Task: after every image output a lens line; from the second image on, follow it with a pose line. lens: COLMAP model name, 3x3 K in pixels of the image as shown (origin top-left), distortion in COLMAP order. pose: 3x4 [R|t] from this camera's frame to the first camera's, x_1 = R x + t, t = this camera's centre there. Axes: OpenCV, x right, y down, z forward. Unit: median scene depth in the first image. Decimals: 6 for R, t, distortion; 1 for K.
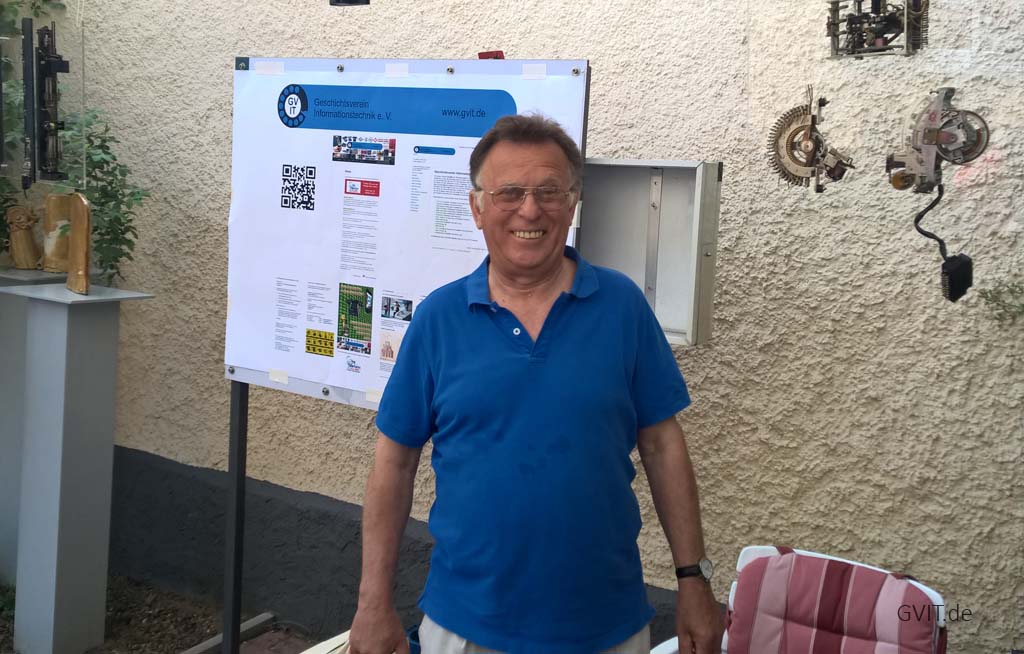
lens RADIAL K [[1015.3, 0, 576.5], [0, 1015.3, 291.0], [0, 0, 1]] dist [0.095251, -0.002655]
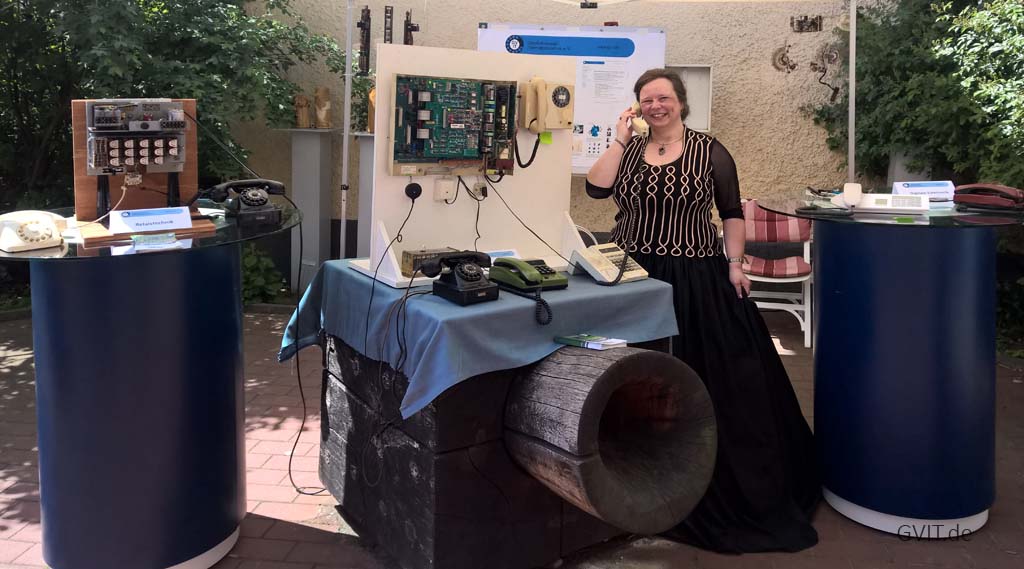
lens RADIAL K [[802.4, 0, 578.2], [0, 802.4, 157.8], [0, 0, 1]] dist [0.110643, 0.000077]
pose [[0.929515, -0.062911, 0.363378, -0.850749], [0.063362, 0.997933, 0.010692, 0.064941], [-0.363300, 0.013085, 0.931581, -0.752795]]
